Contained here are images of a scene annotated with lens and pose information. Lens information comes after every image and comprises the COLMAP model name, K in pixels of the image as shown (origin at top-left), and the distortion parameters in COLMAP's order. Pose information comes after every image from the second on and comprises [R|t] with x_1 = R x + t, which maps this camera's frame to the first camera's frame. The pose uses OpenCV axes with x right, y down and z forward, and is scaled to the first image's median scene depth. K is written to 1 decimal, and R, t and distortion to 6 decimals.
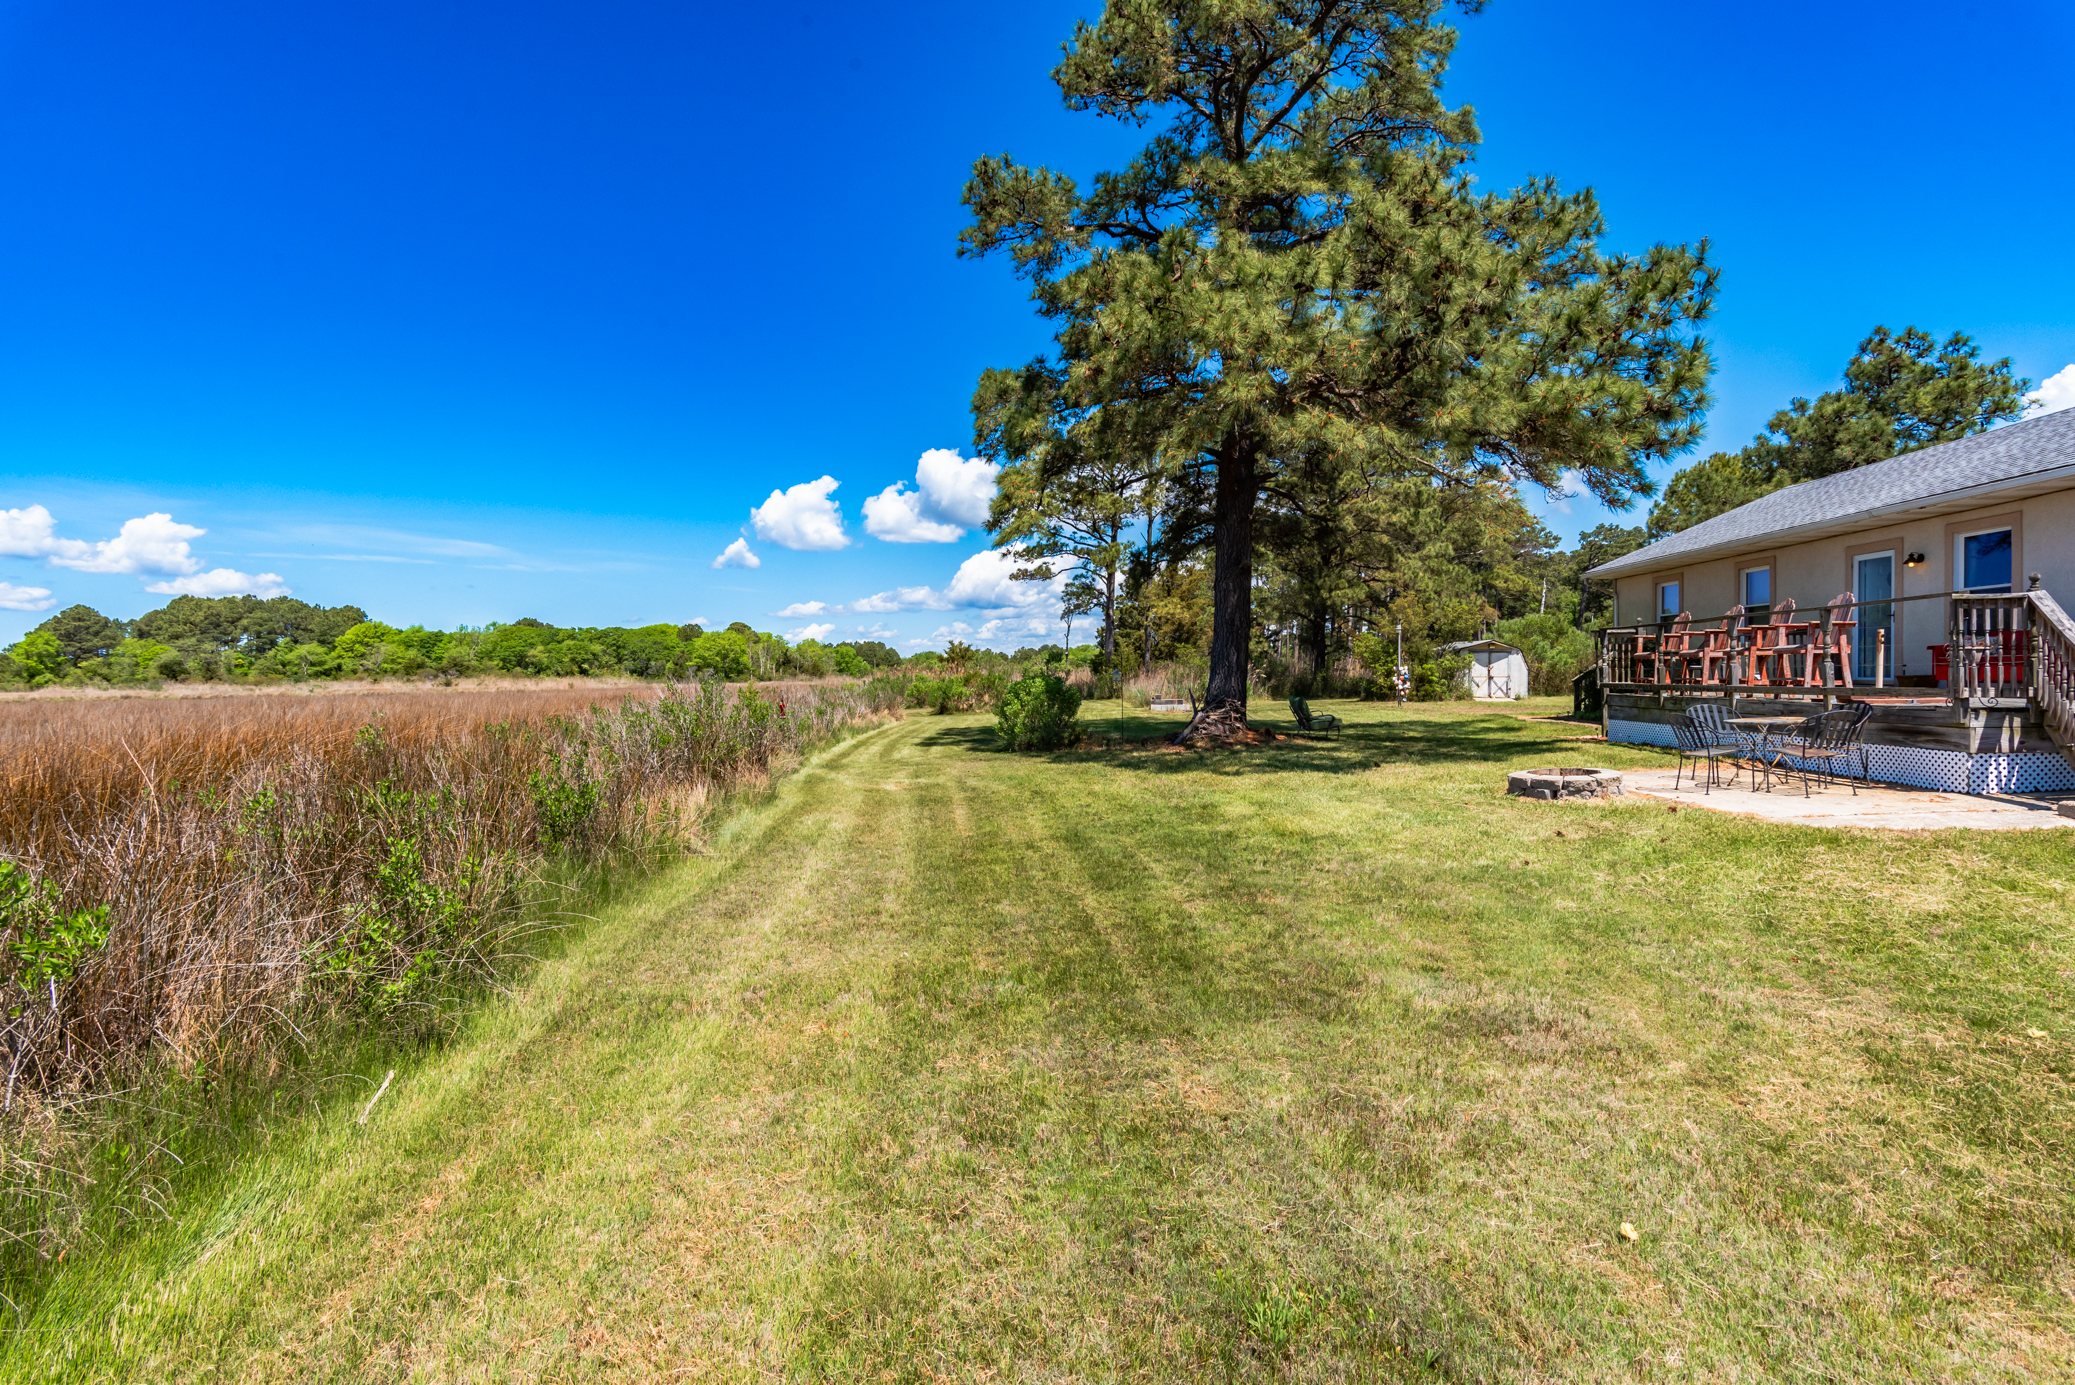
lens RADIAL K [[1019.9, 0, 1029.0], [0, 1019.9, 697.2], [0, 0, 1]] dist [0.005640, -0.001761]
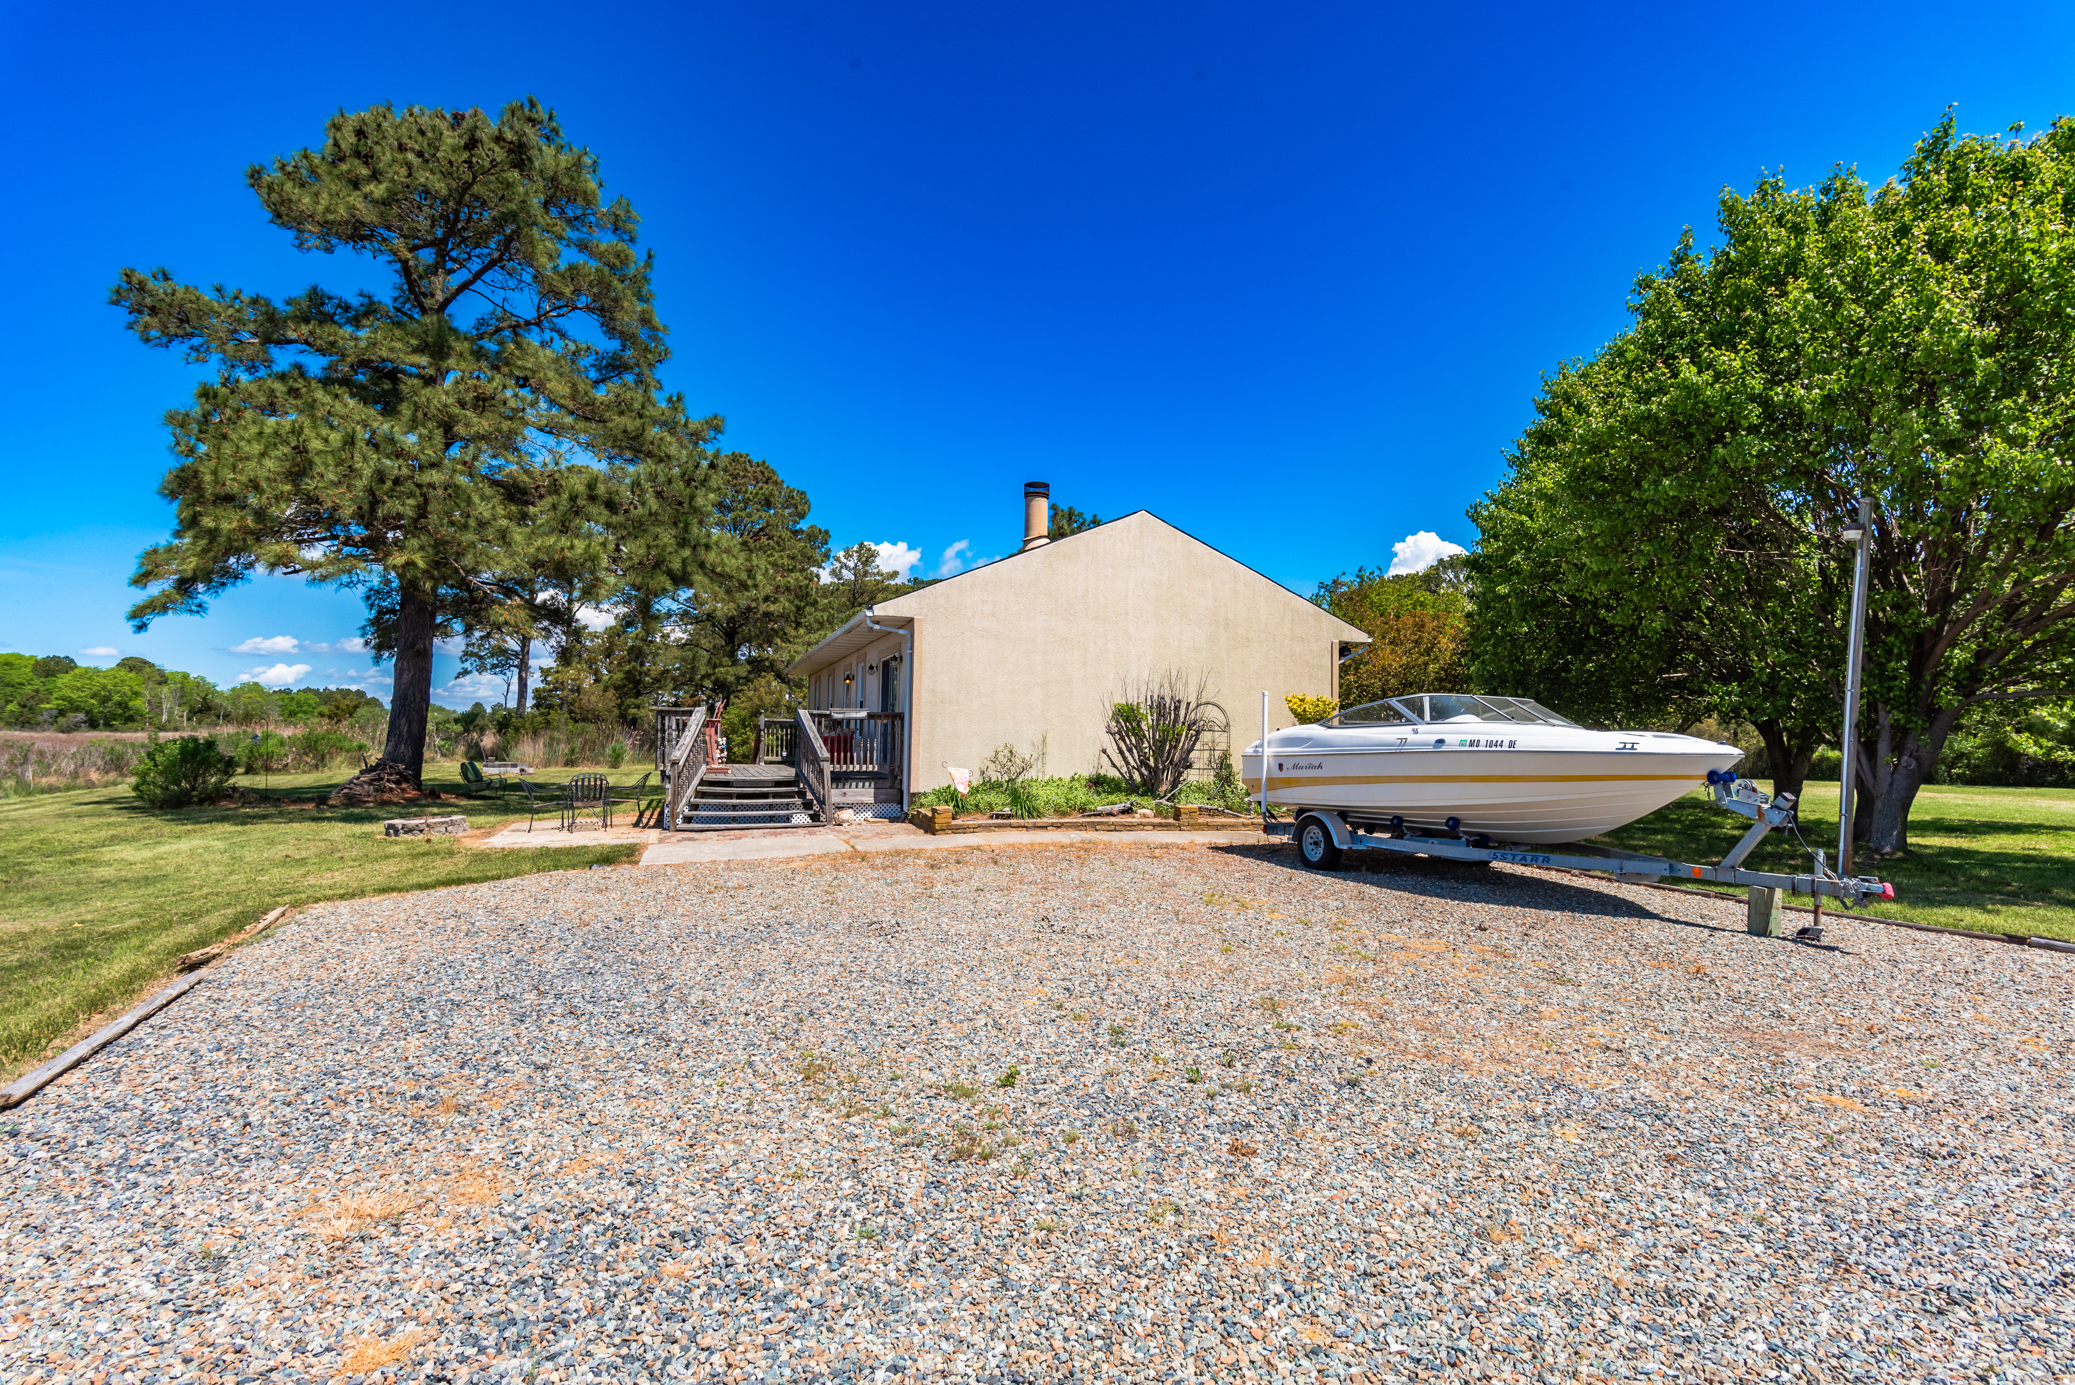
lens RADIAL K [[1019.9, 0, 1050.0], [0, 1019.9, 705.9], [0, 0, 1]] dist [0.005640, -0.001761]
pose [[0.908612, 0.043164, 0.415404, 0.263625], [-0.019963, 0.997997, -0.060035, -0.005497], [-0.417163, 0.046256, 0.907654, -0.238507]]
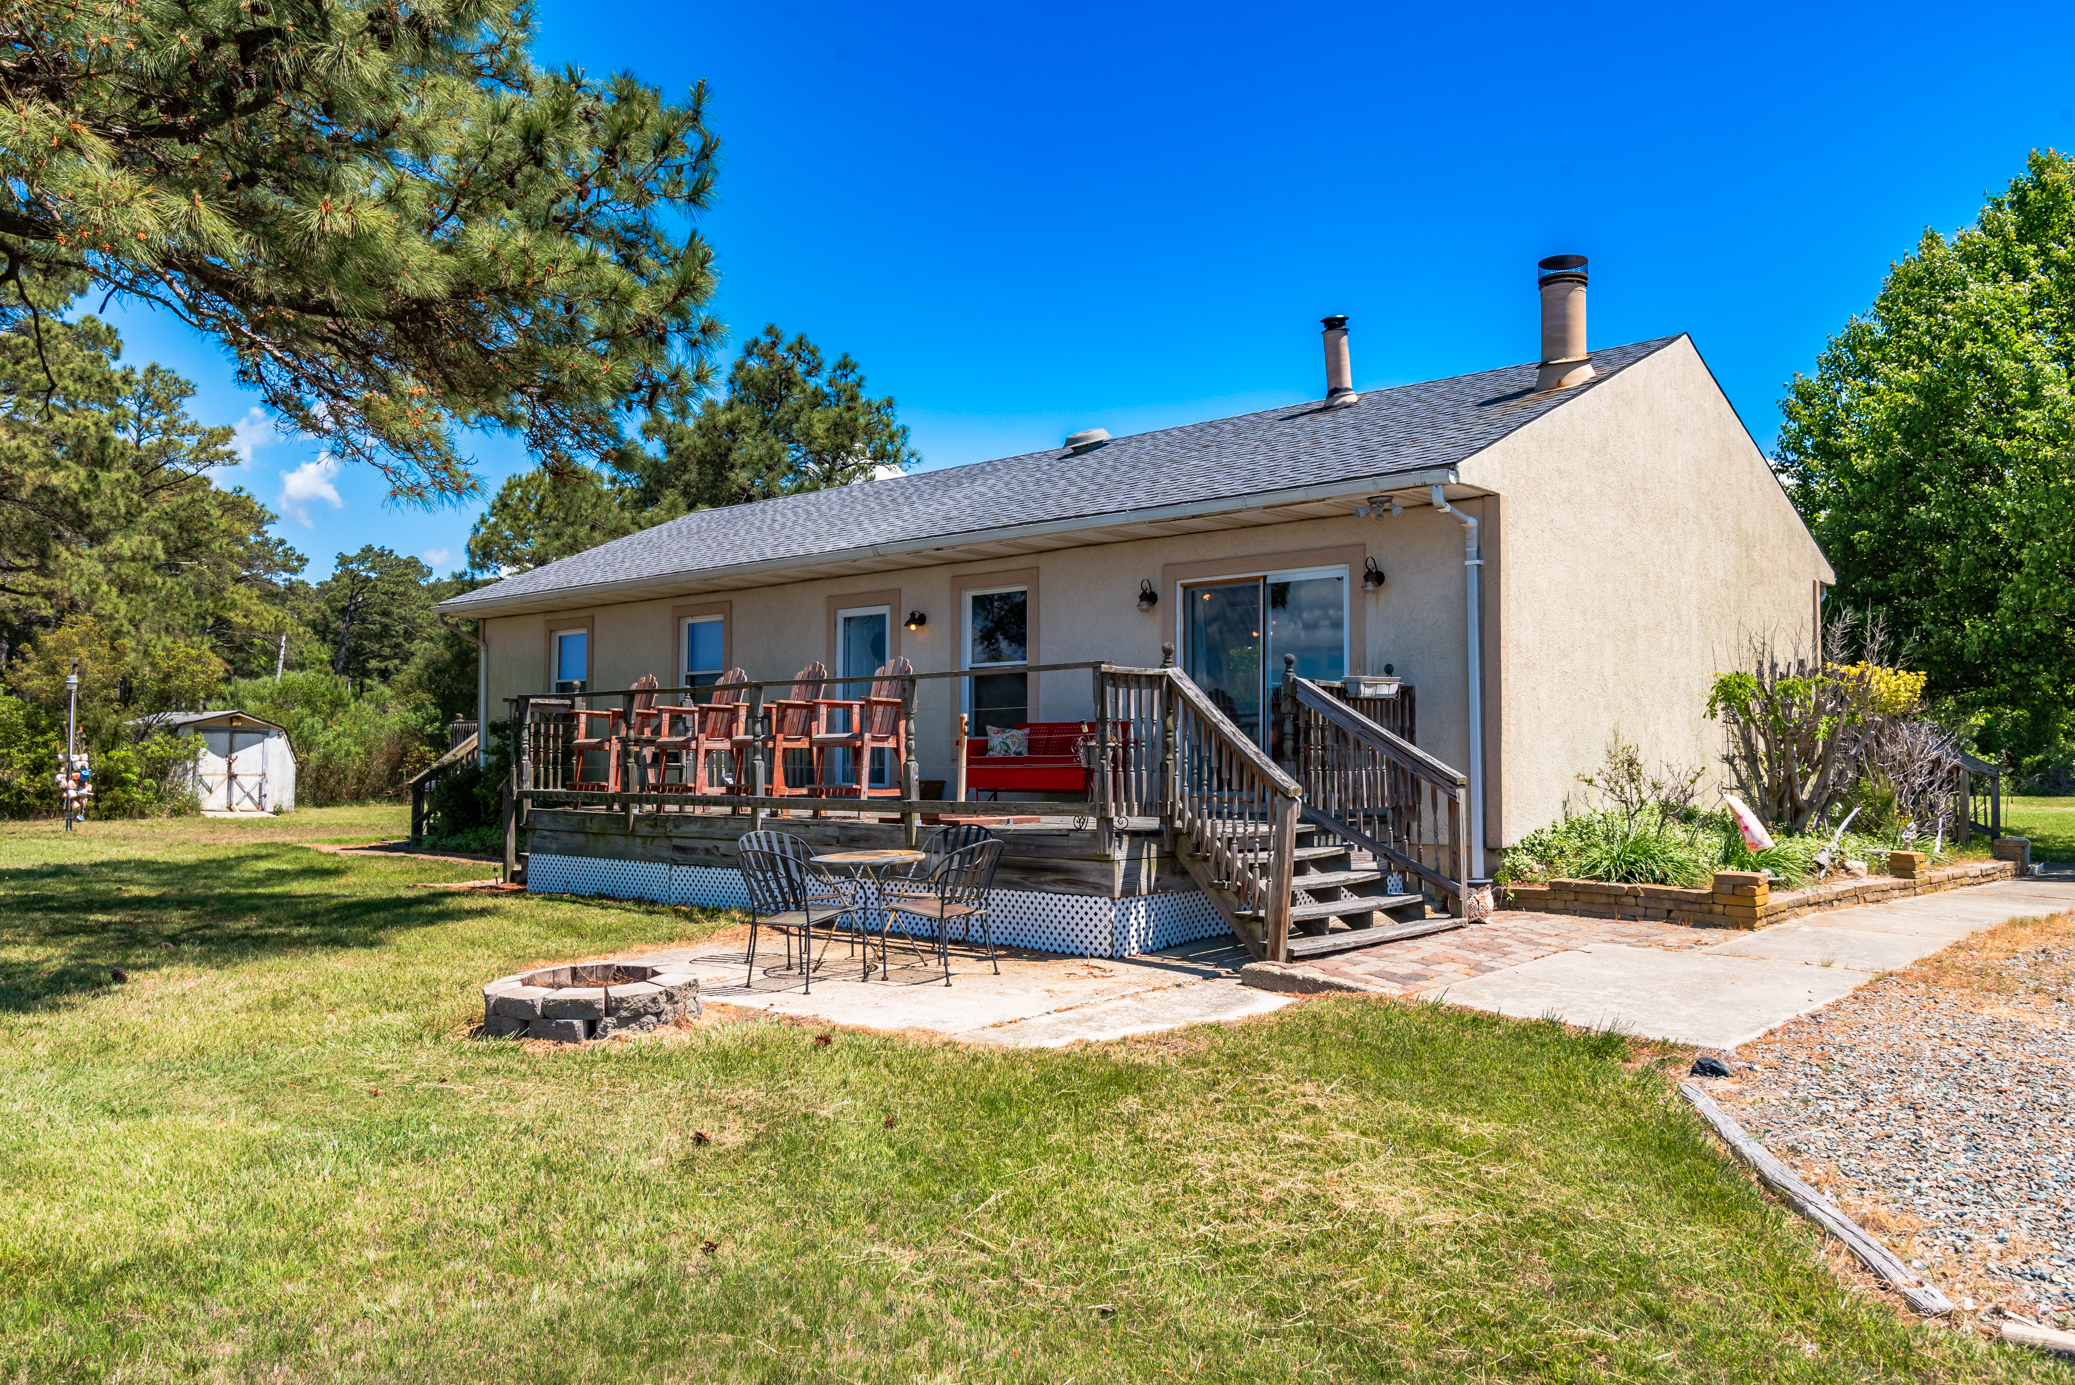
lens RADIAL K [[1581.6, 0, 1051.3], [0, 1581.6, 697.0], [0, 0, 1]] dist [0.002991, -0.015015]
pose [[0.596459, 0.047681, 0.801226, 0.014109], [0.007174, 0.997877, -0.064724, -0.003751], [-0.802612, 0.044353, 0.594851, 0.132929]]
